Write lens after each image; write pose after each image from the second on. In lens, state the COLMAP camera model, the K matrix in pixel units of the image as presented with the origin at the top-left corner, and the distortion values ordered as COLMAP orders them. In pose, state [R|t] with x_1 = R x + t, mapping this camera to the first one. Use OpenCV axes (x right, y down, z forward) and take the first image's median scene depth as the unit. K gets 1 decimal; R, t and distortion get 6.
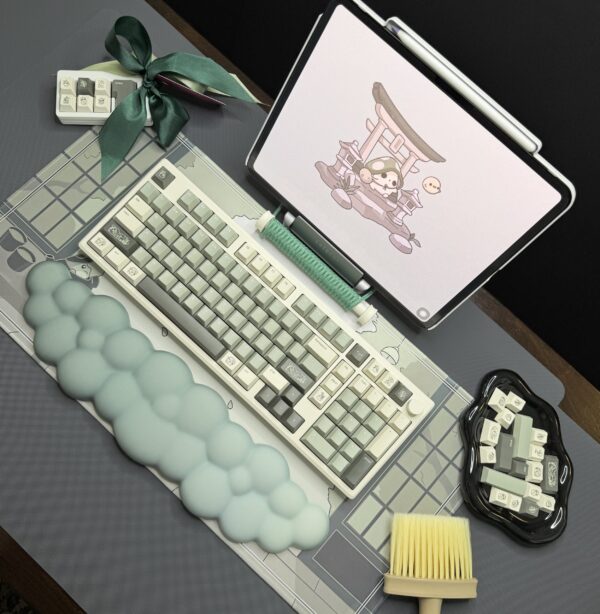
lens RADIAL K [[674.6, 0, 286.9], [0, 674.6, 341.1], [0, 0, 1]] dist [0.106684, 0.000000]
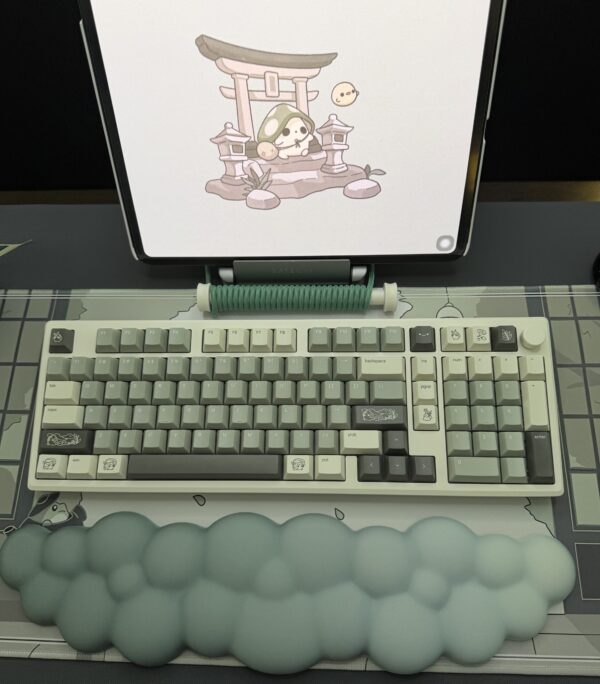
lens RADIAL K [[659.6, 0, 293.3], [0, 659.6, 354.5], [0, 0, 1]] dist [0.028162, 0.000000]
pose [[0.741157, -0.664431, 0.096006, -0.076626], [0.671329, 0.733177, -0.108479, 0.016497], [0.001688, 0.144852, 0.989452, 0.305697]]
